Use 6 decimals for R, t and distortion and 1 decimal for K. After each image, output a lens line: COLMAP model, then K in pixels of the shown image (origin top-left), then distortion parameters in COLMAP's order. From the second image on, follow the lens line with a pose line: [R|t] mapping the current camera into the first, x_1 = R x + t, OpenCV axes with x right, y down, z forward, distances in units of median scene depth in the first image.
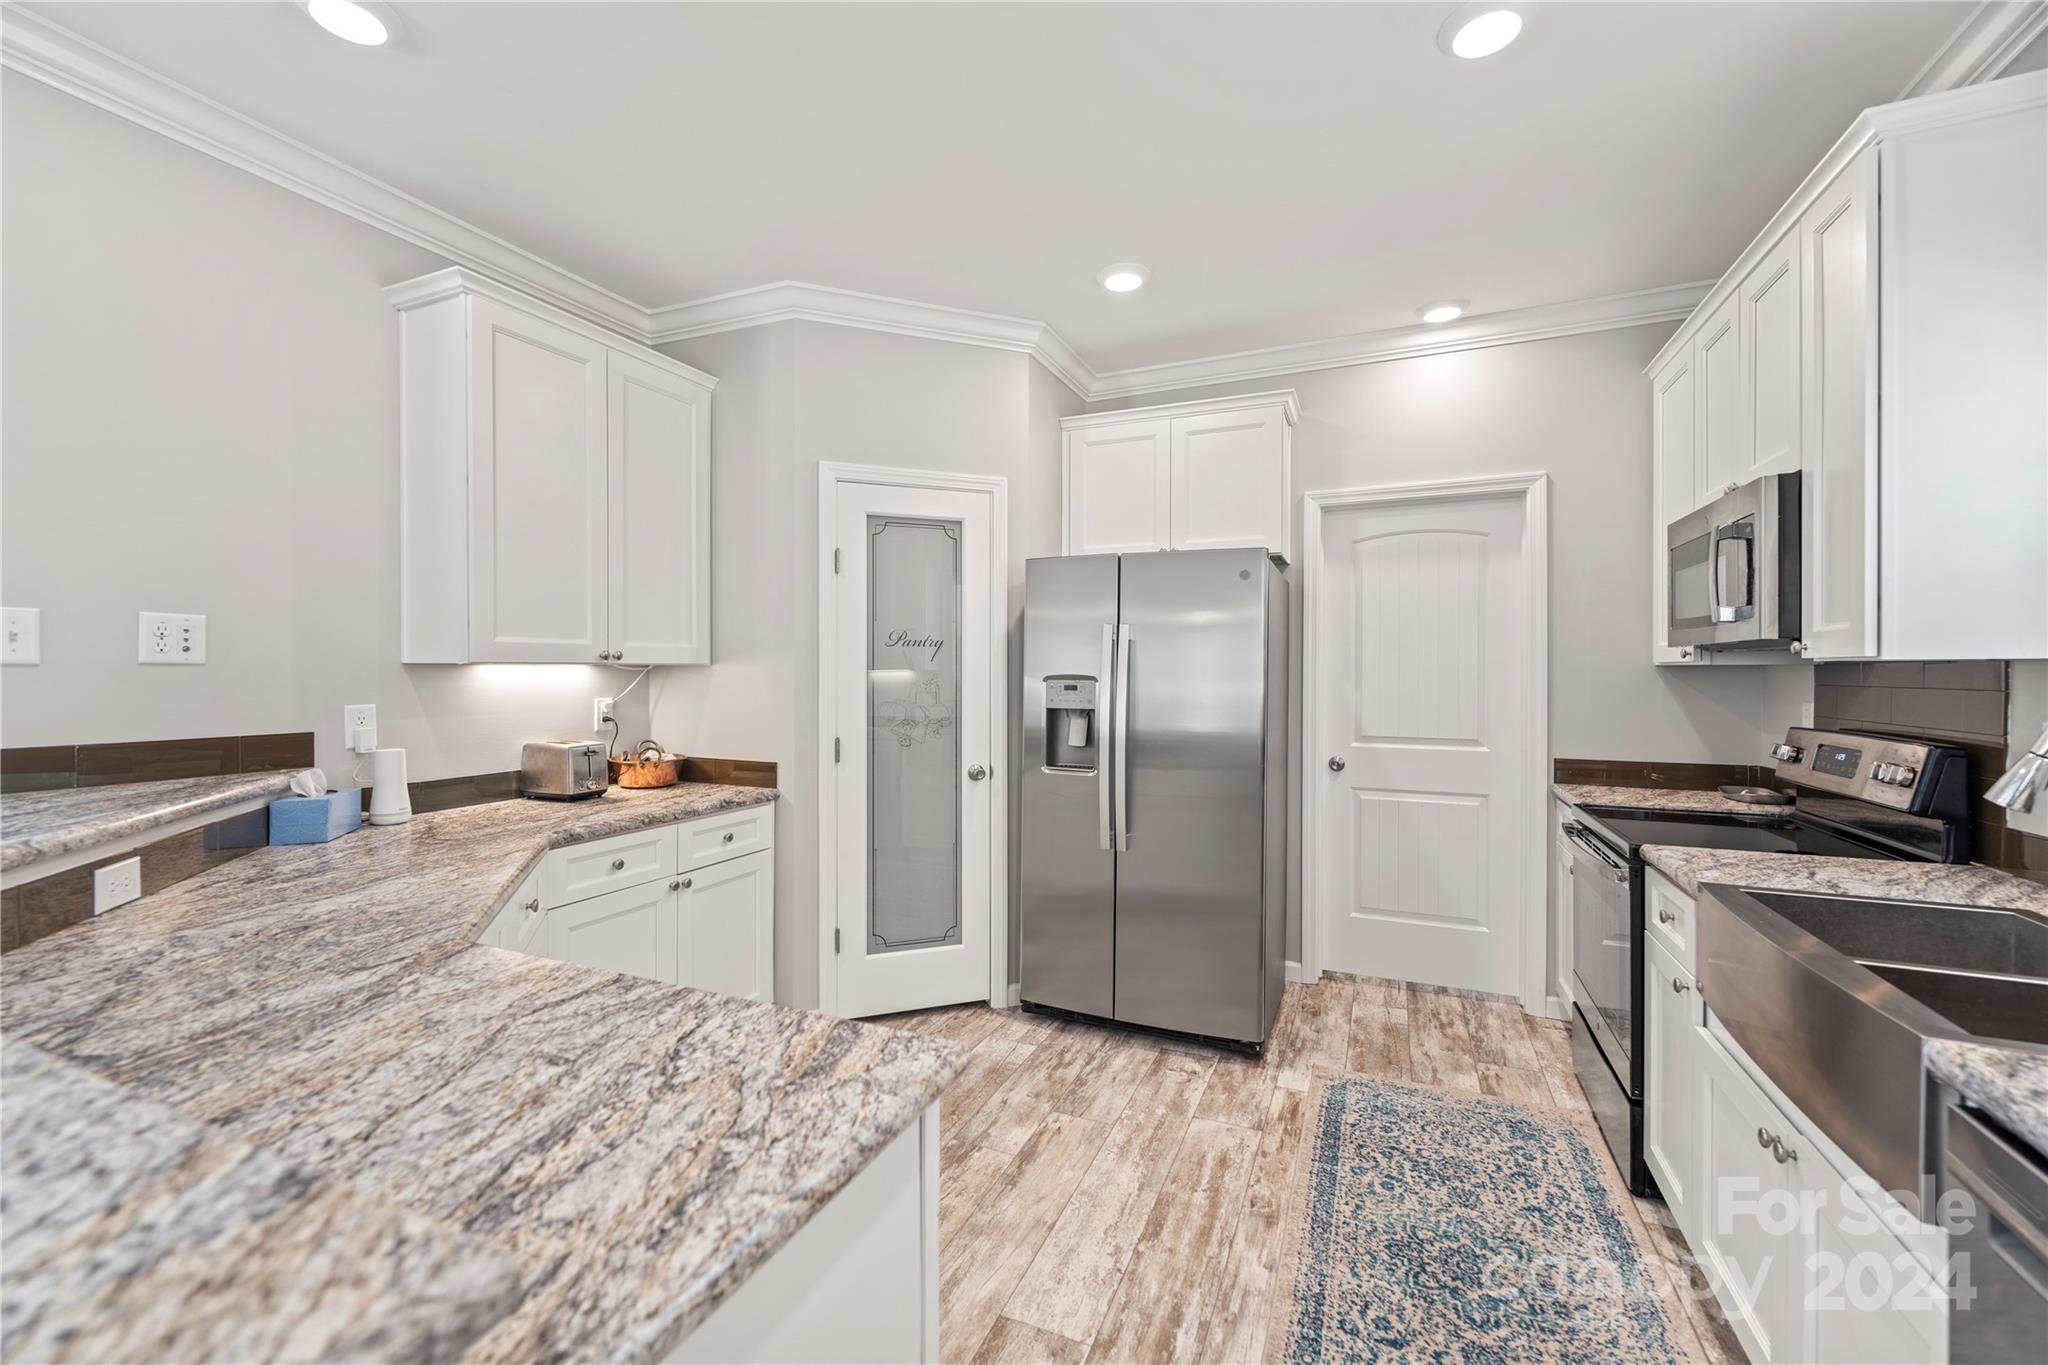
lens RADIAL K [[821.1, 0, 1019.1], [0, 821.1, 677.9], [0, 0, 1]] dist [-0.000906, -0.000270]
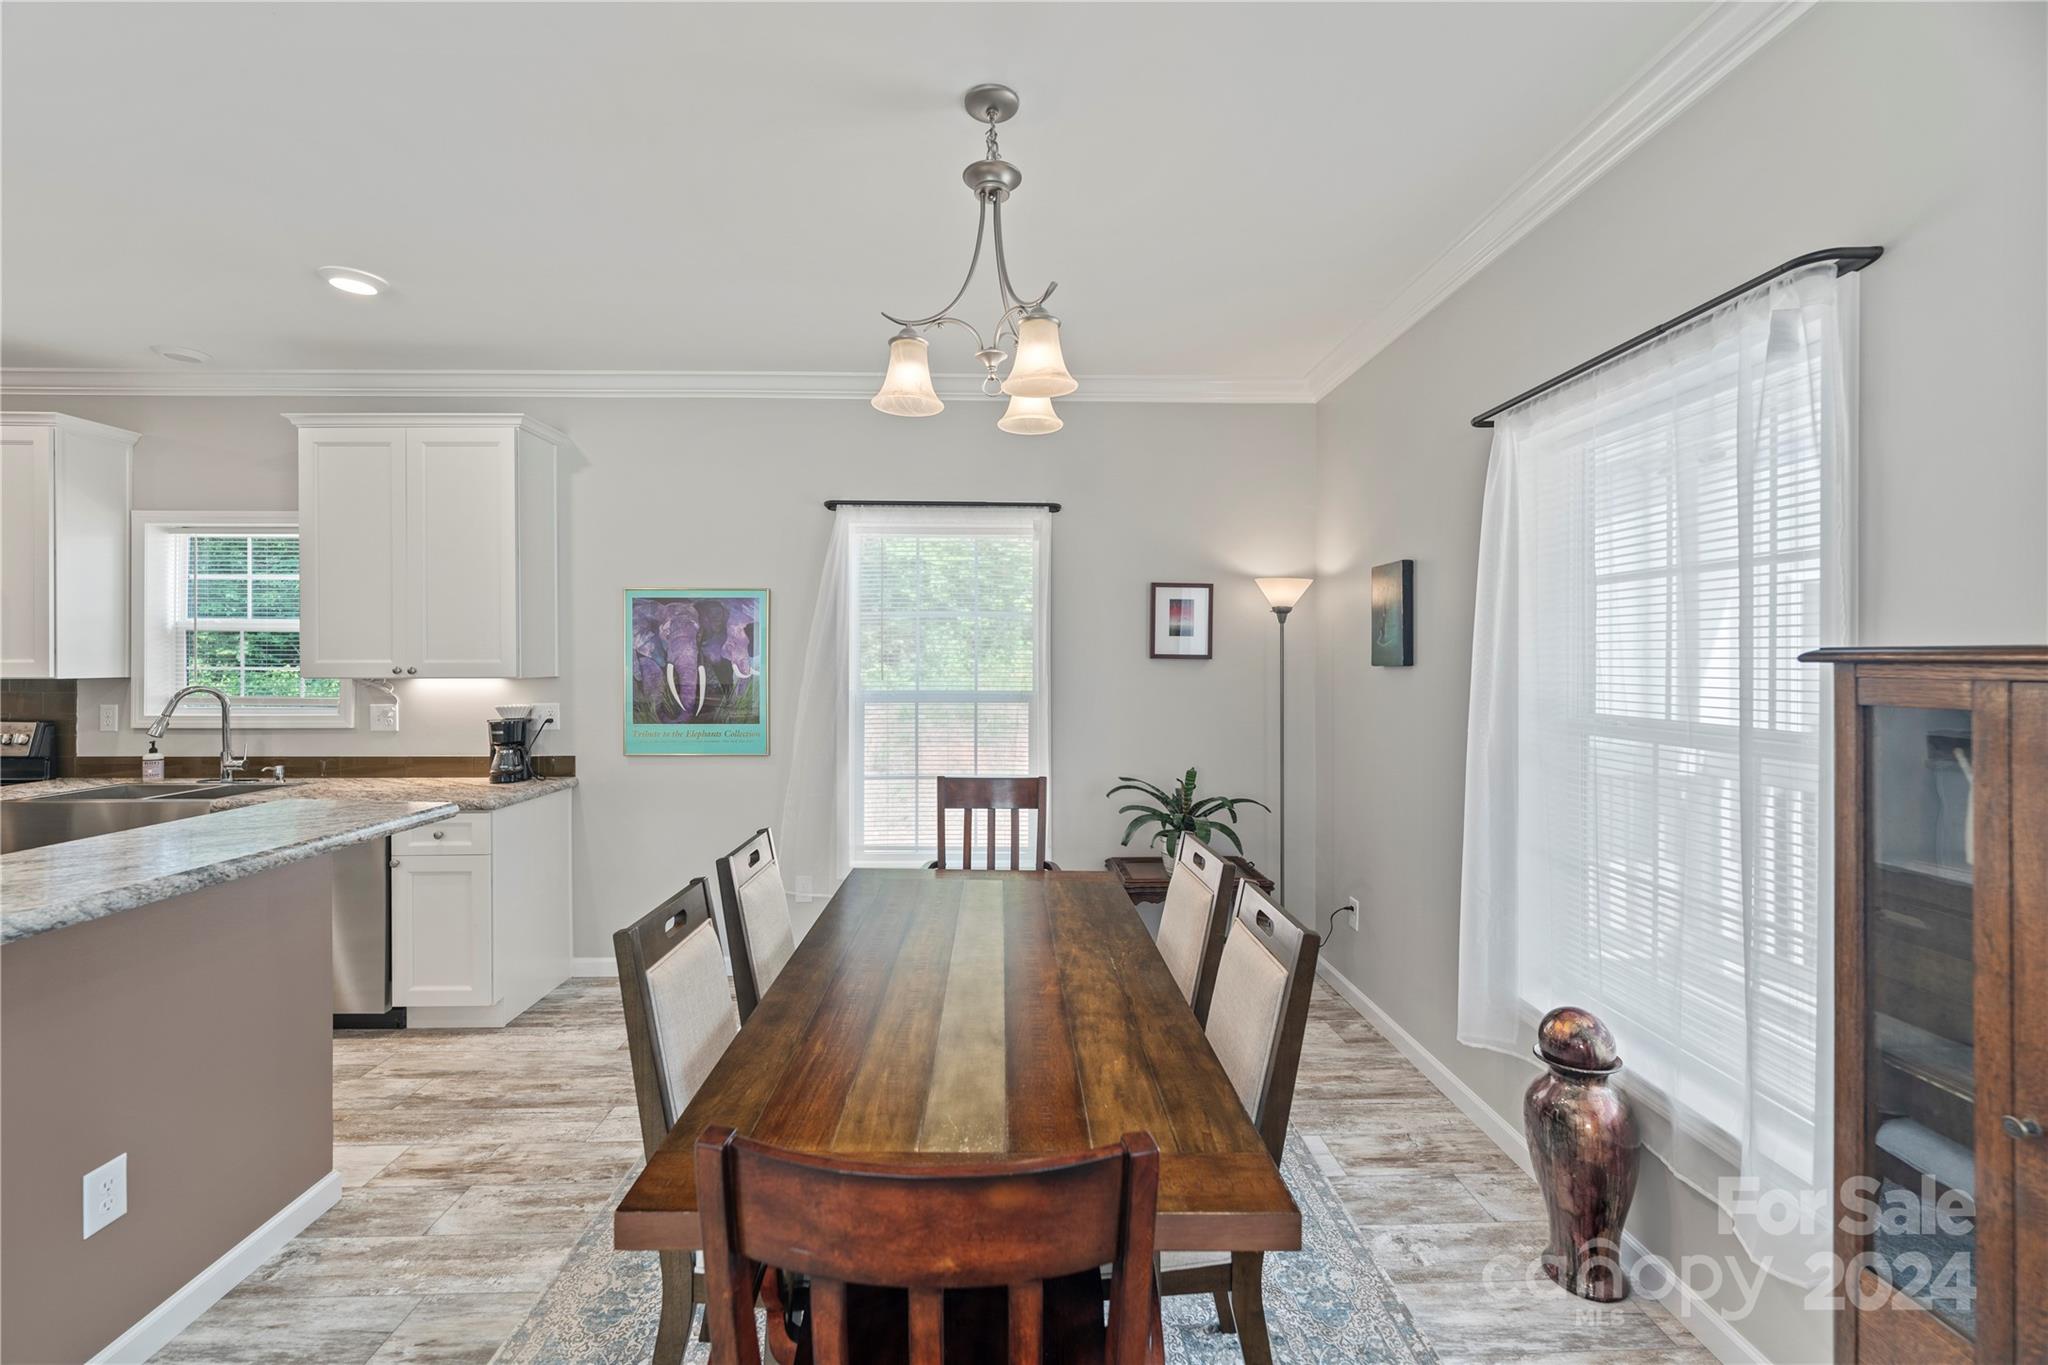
lens RADIAL K [[821.1, 0, 987.8], [0, 821.1, 666.5], [0, 0, 1]] dist [-0.000906, -0.000270]
pose [[-0.433122, -0.006229, 0.901314, -0.957037], [0.004690, 0.999947, 0.009164, -0.032256], [-0.901323, 0.008197, -0.433070, -0.108890]]
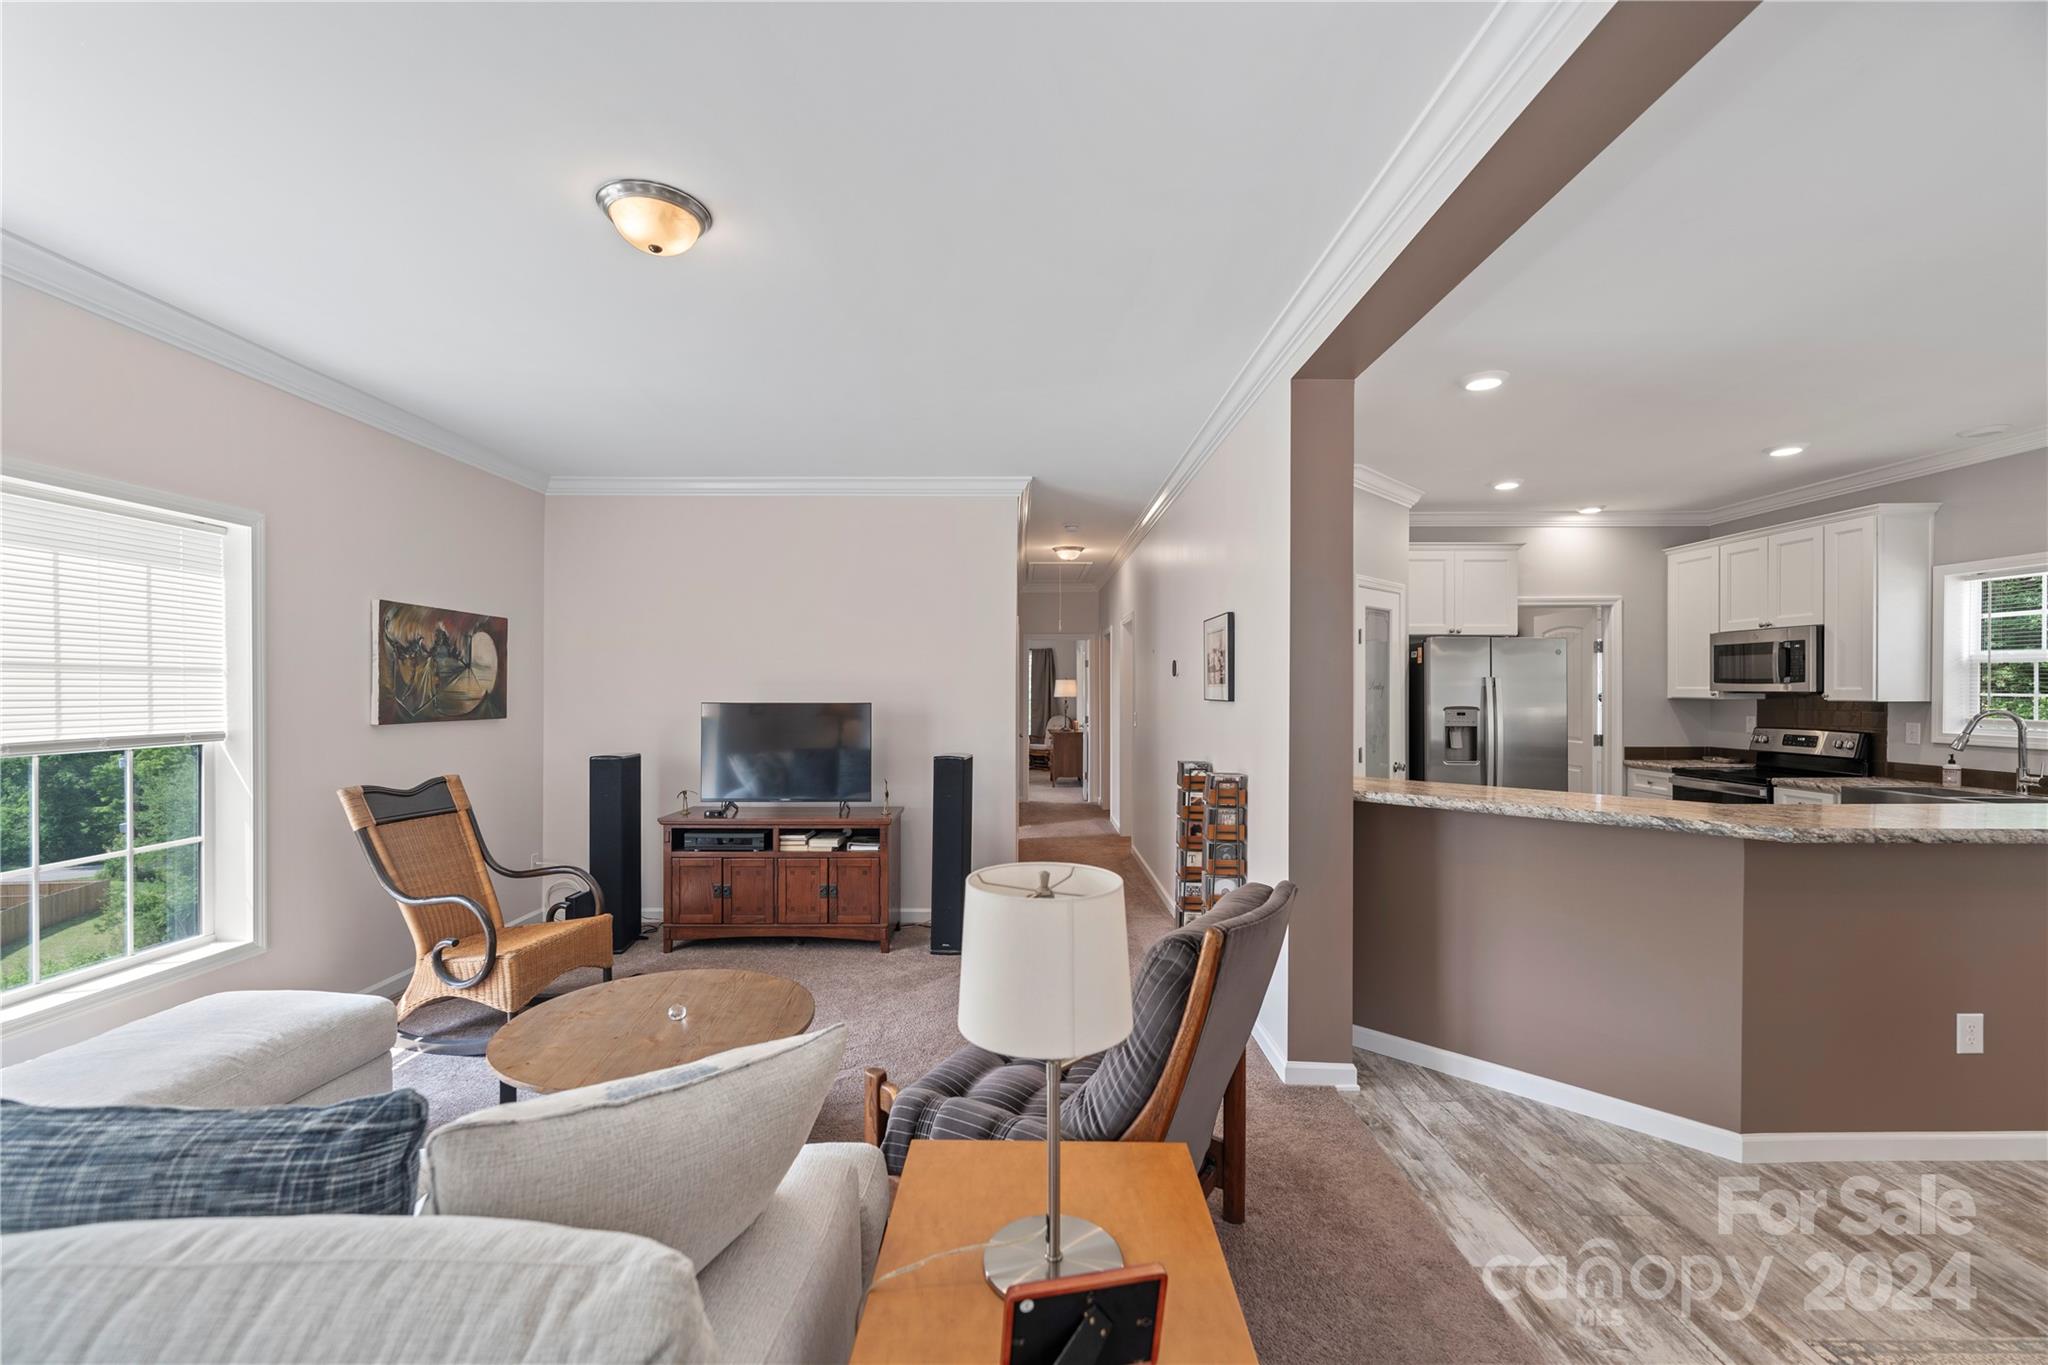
lens RADIAL K [[821.1, 0, 1034.8], [0, 821.1, 691.4], [0, 0, 1]] dist [-0.000906, -0.000270]
pose [[0.911960, -0.003773, 0.410263, -1.423636], [0.005058, 0.999985, -0.002046, -0.035470], [-0.410249, 0.003941, 0.911965, -0.187598]]
